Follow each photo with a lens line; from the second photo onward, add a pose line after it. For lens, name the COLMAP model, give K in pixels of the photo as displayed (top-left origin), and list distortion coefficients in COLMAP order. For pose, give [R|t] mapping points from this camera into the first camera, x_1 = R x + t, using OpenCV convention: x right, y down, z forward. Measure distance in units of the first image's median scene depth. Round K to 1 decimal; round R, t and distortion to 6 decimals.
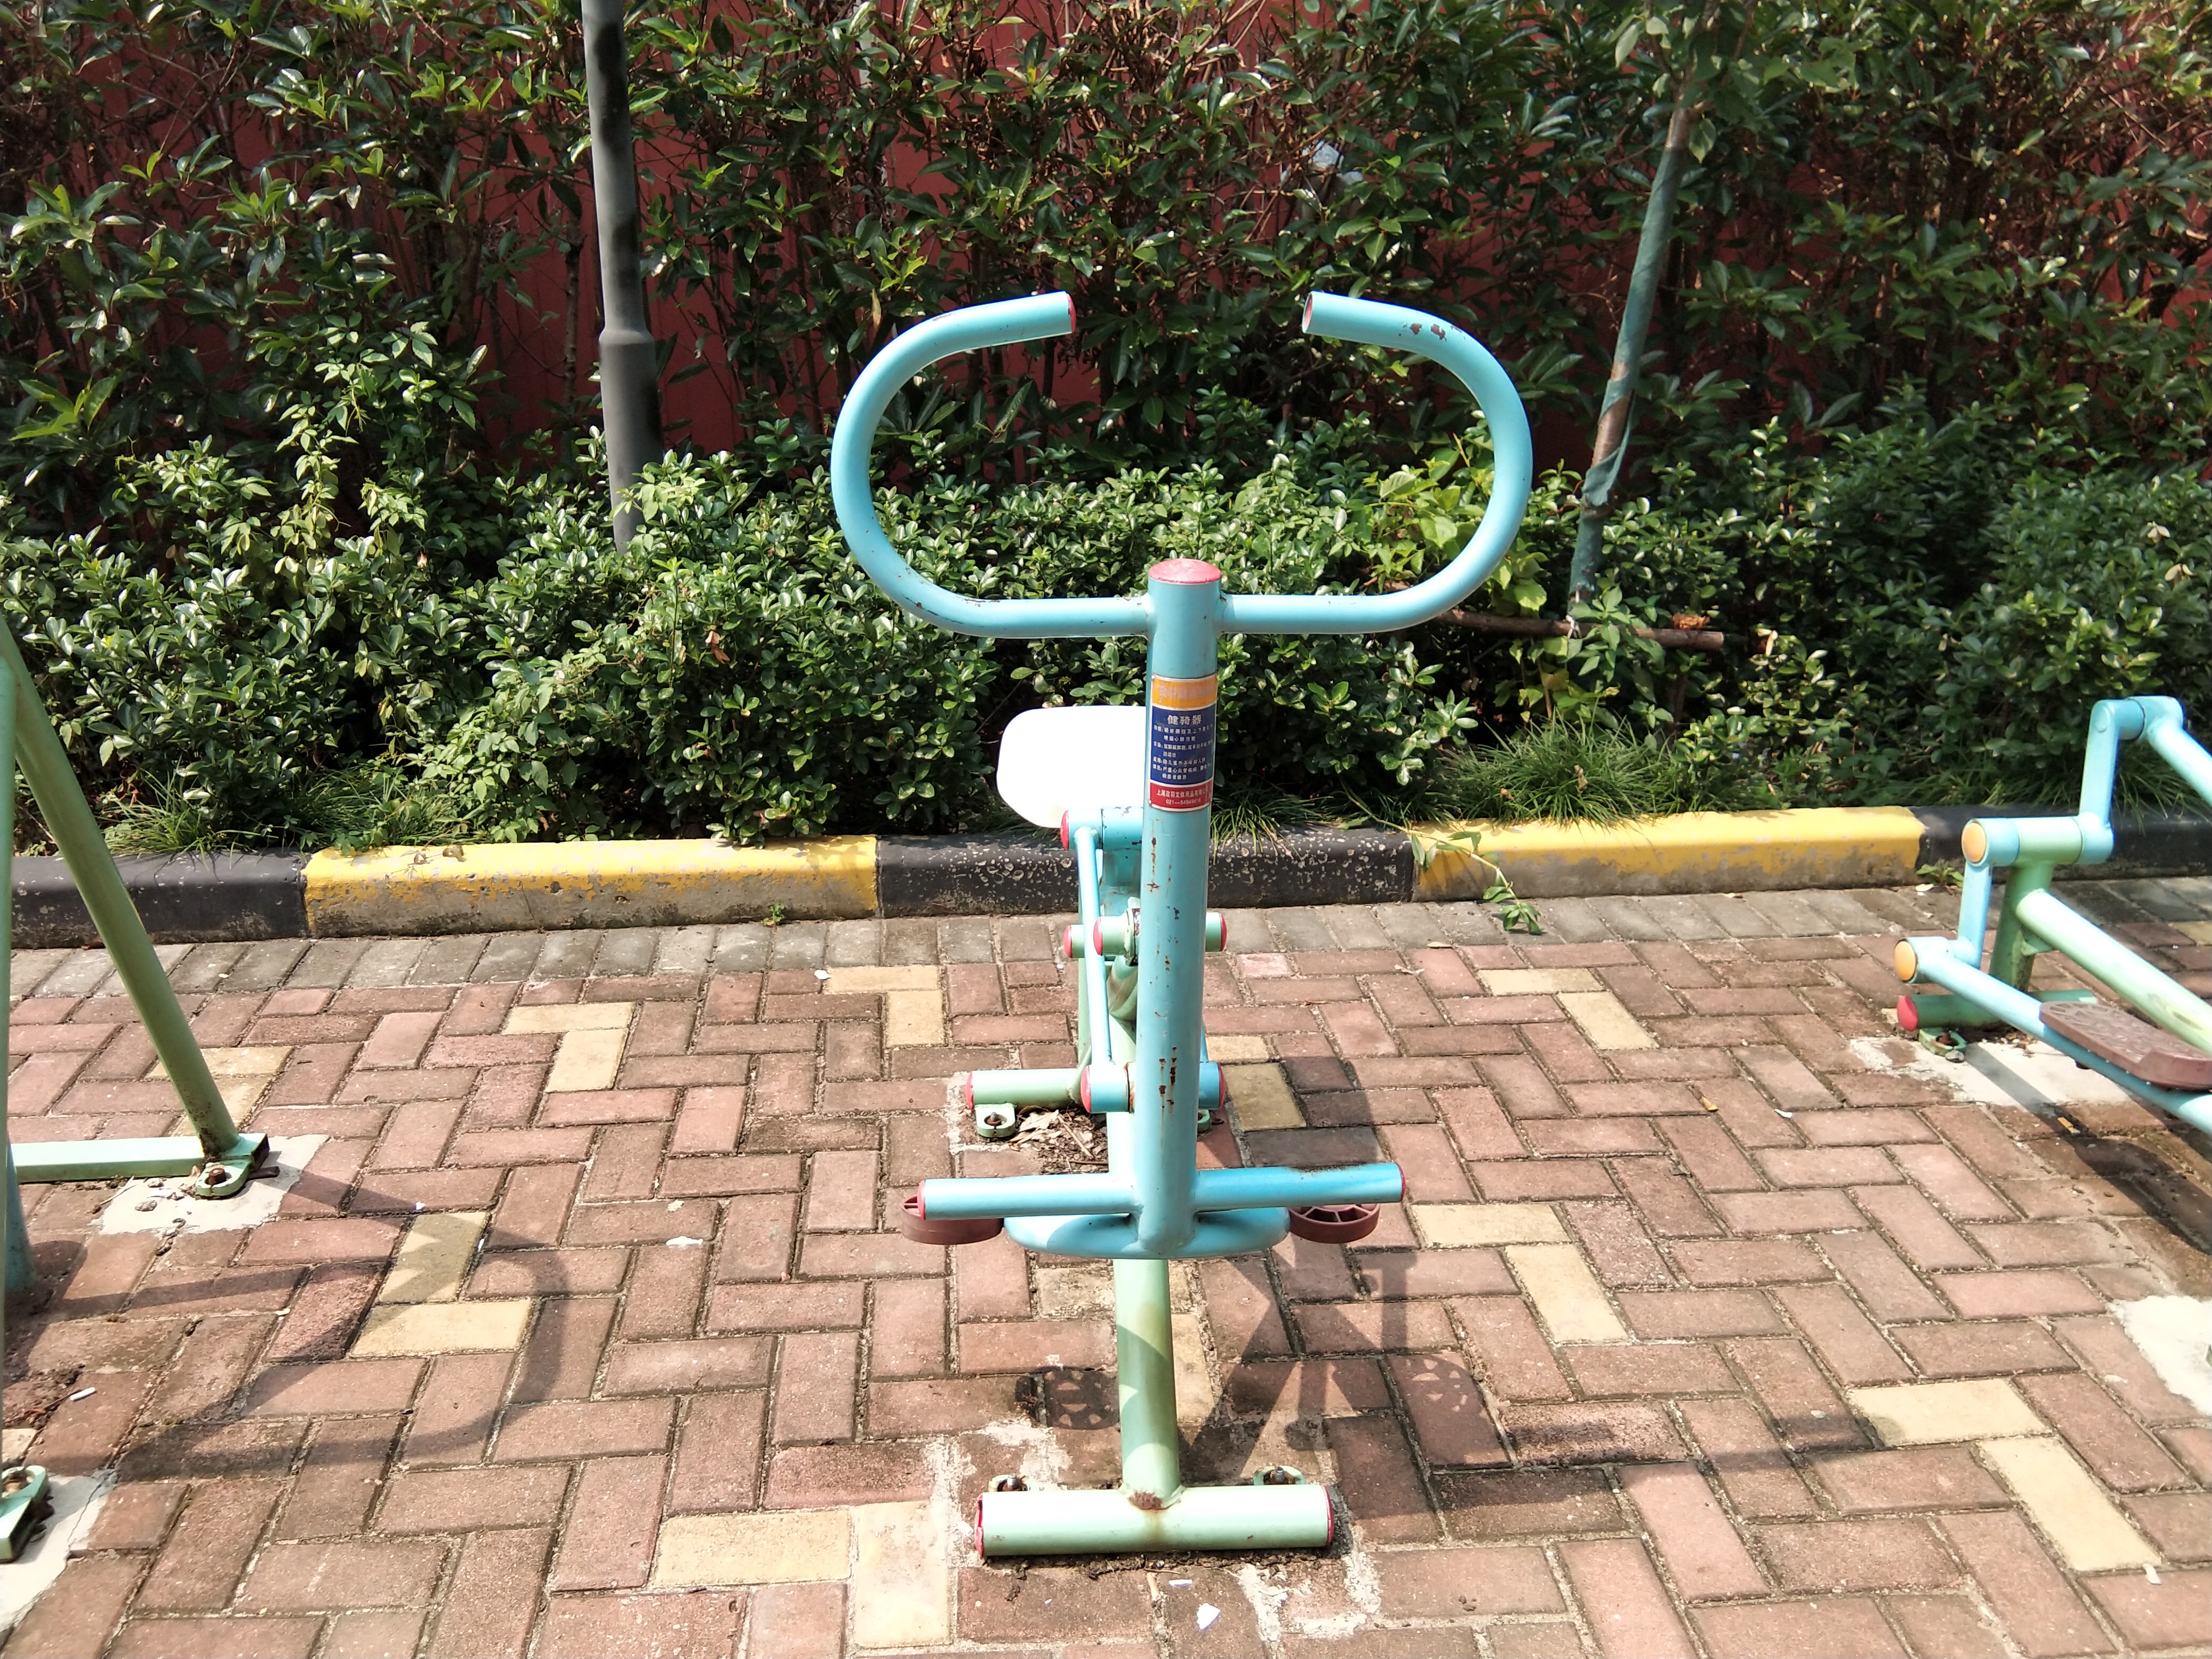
lens RADIAL K [[1774.7, 0, 1106.0], [0, 1774.7, 829.5], [0, 0, 1]] dist [0.104227, -0.173161]
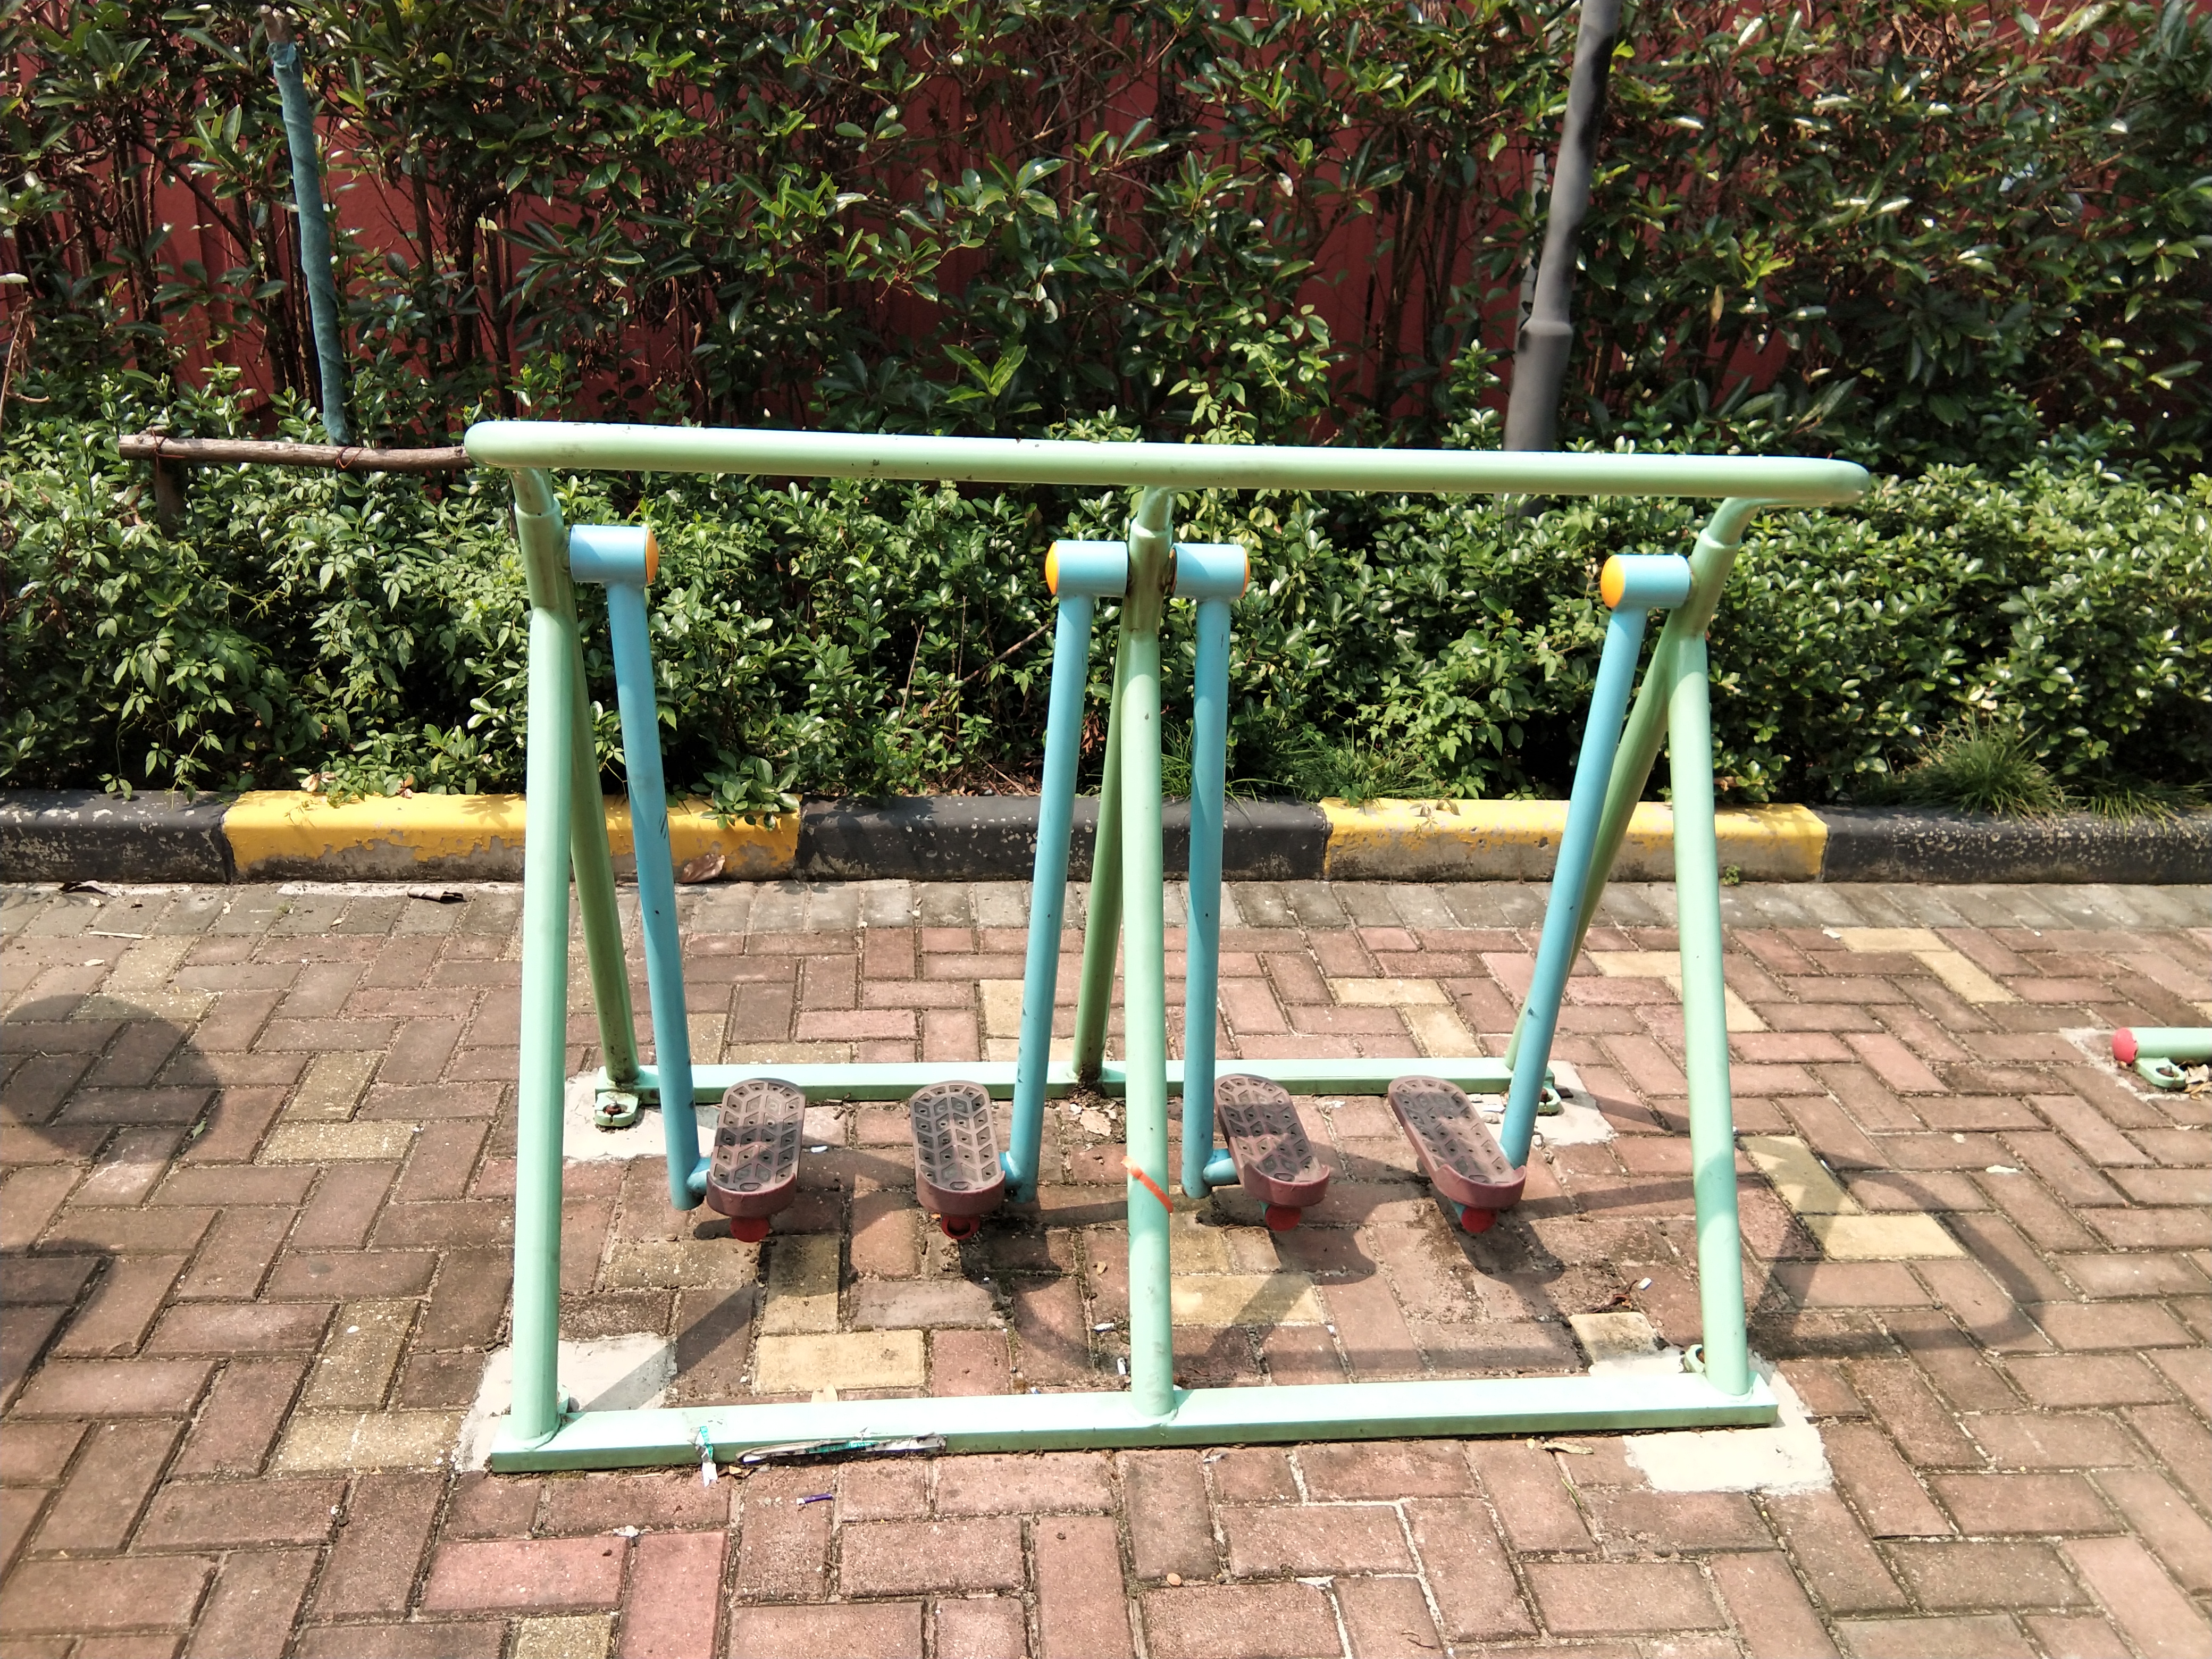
lens RADIAL K [[1774.7, 0, 1106.0], [0, 1774.7, 829.5], [0, 0, 1]] dist [0.104227, -0.173161]
pose [[0.998915, 0.036617, 0.028785, -0.592673], [-0.037207, 0.999102, 0.020245, 0.012248], [-0.028018, -0.021294, 0.999381, -0.069080]]
